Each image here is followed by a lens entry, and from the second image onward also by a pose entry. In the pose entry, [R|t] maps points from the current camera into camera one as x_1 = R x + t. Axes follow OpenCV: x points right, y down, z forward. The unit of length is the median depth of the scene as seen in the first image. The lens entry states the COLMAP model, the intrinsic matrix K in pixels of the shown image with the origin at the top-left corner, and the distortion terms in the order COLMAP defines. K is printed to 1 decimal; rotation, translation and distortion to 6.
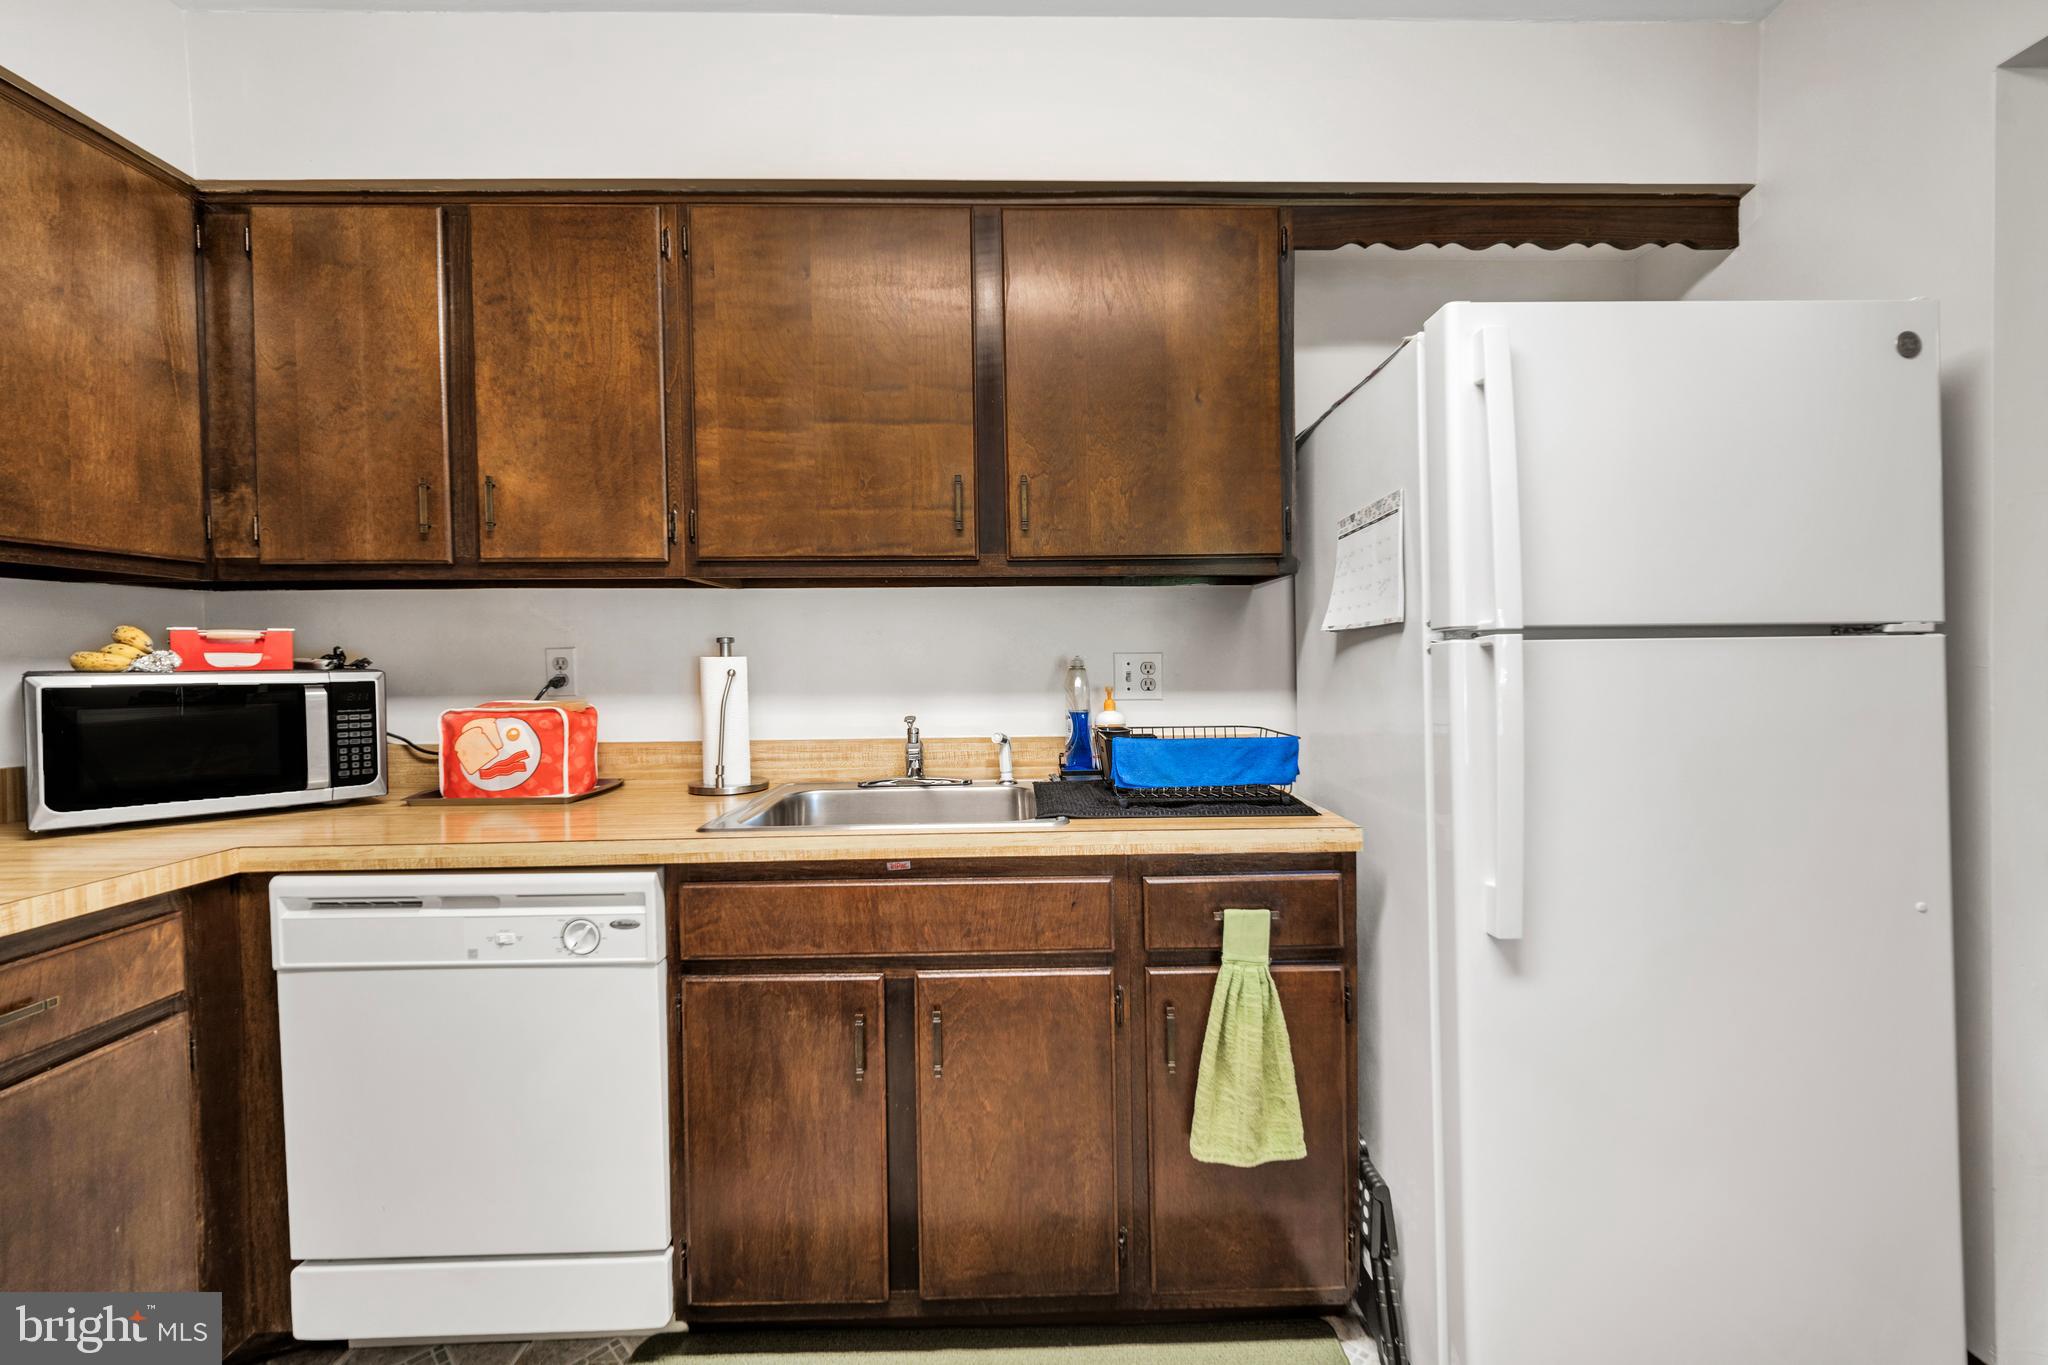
lens RADIAL K [[850.4, 0, 1035.6], [0, 850.4, 671.7], [0, 0, 1]] dist [0.000607, -0.000049]
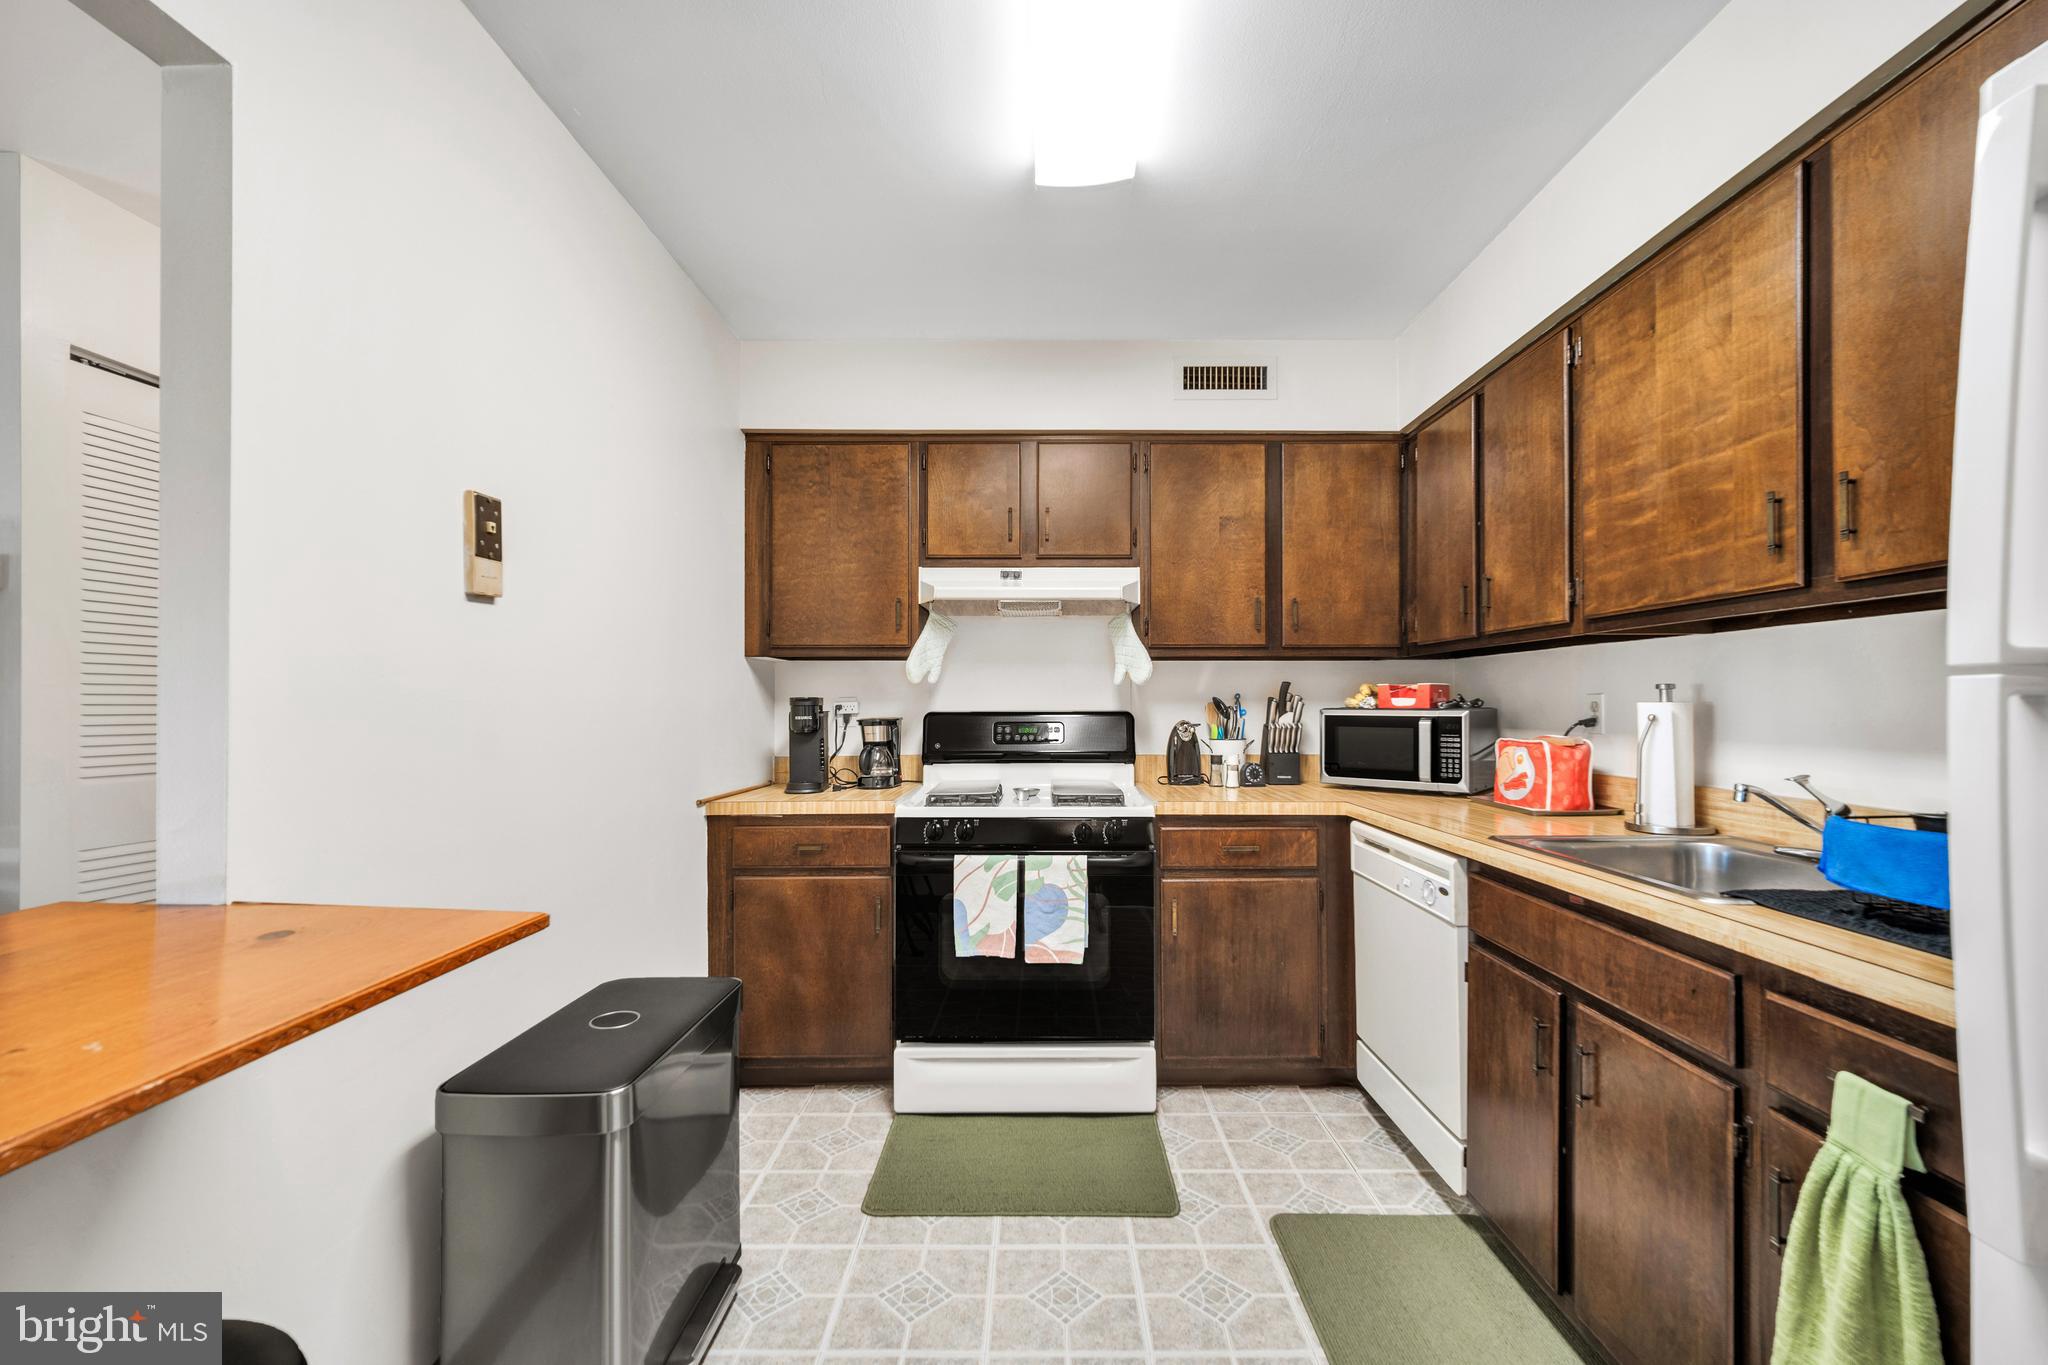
lens RADIAL K [[850.4, 0, 1033.0], [0, 850.4, 696.1], [0, 0, 1]] dist [0.000607, -0.000049]
pose [[-0.026276, 0.001080, -0.999654, 0.777061], [-0.016902, 0.999856, 0.001525, -0.015225], [0.999512, 0.016936, -0.026254, 0.284802]]
